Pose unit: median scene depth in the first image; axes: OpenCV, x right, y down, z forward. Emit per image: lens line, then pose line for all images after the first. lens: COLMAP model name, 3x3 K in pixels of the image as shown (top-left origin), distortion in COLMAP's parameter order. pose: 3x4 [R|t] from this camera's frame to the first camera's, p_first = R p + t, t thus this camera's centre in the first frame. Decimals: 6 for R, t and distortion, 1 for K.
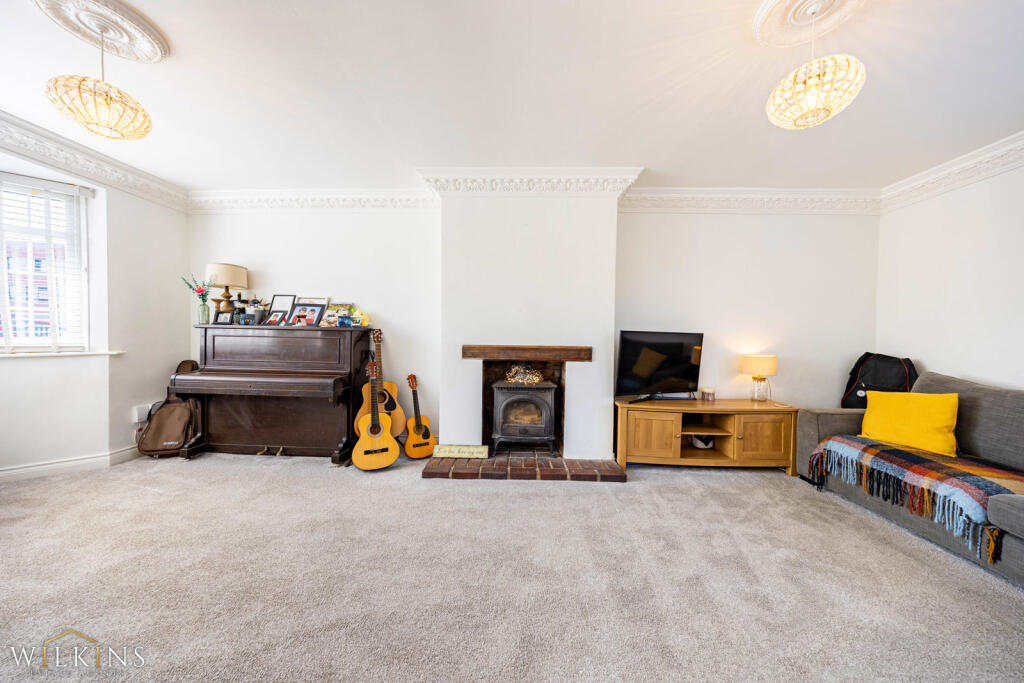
lens RADIAL K [[328.2, 0, 512.0], [0, 328.2, 341.5], [0, 0, 1]] dist [-0.000156, -0.000198]
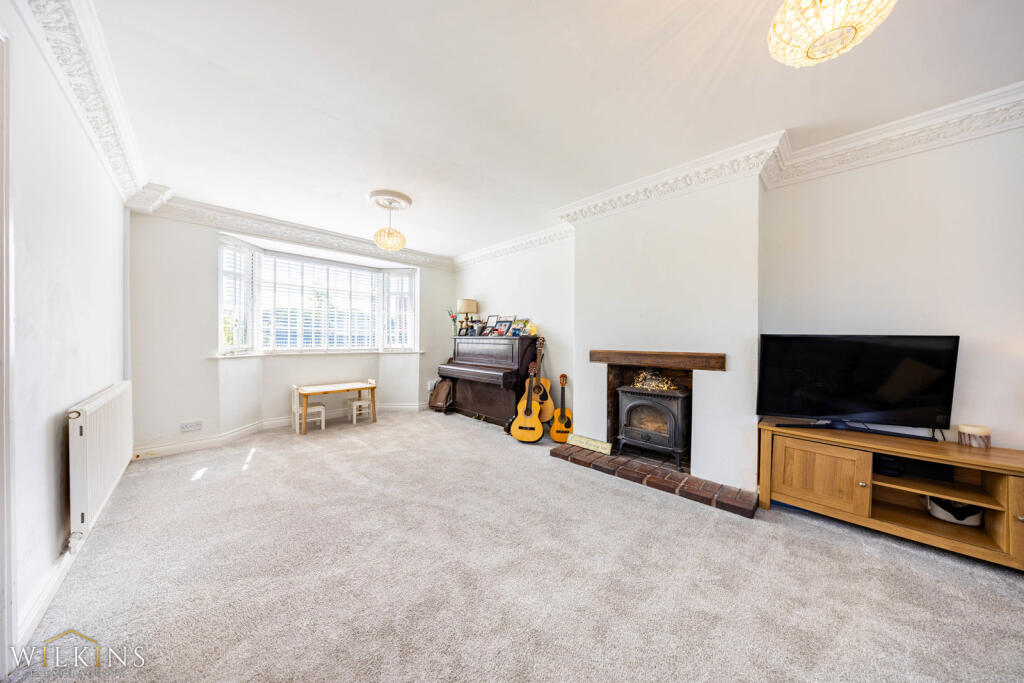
lens RADIAL K [[316.1, 0, 512.0], [0, 316.1, 341.5], [0, 0, 1]] dist [-0.009696, -0.000103]
pose [[0.735470, -0.007078, -0.677521, 0.388106], [-0.010292, 0.999713, -0.021616, 0.006951], [0.677479, 0.022871, 0.735186, 0.005152]]
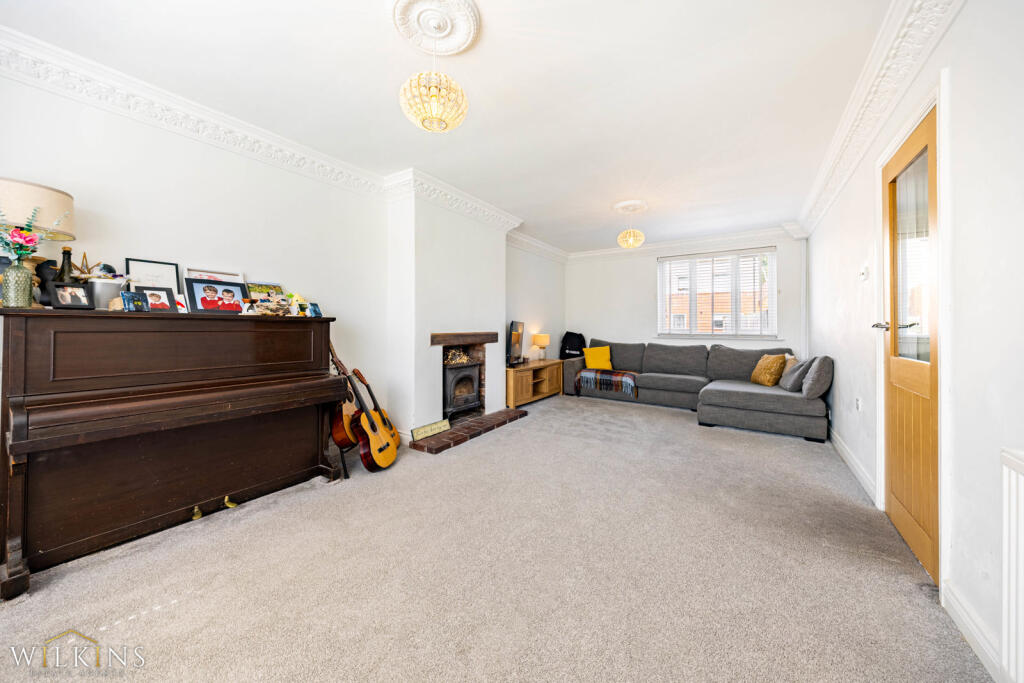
lens RADIAL K [[354.3, 0, 512.9], [0, 354.3, 322.6], [0, 0, 1]] dist [0.000587, -0.000040]
pose [[0.530166, -0.005132, 0.847878, -1.011437], [0.023078, 0.999699, -0.008379, -0.010248], [-0.847580, 0.024009, 0.530125, 0.119380]]
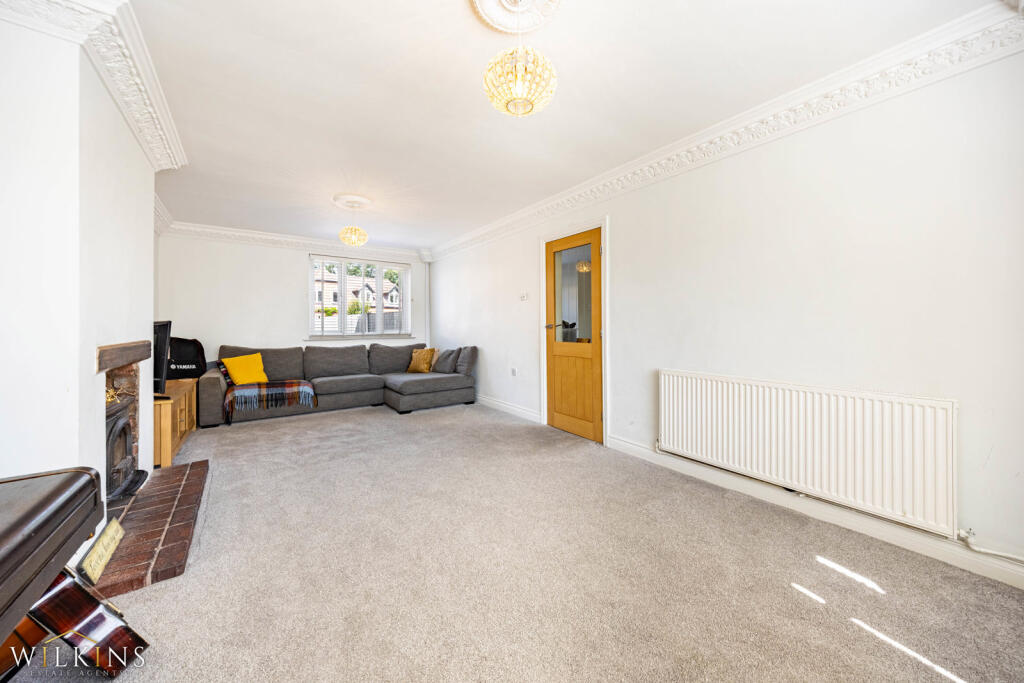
lens RADIAL K [[354.3, 0, 512.9], [0, 354.3, 322.6], [0, 0, 1]] dist [0.000587, -0.000040]
pose [[-0.613651, -0.003198, 0.789571, -0.996197], [0.014272, 0.999784, 0.015141, -0.028276], [-0.789448, 0.020560, -0.613472, 0.806916]]
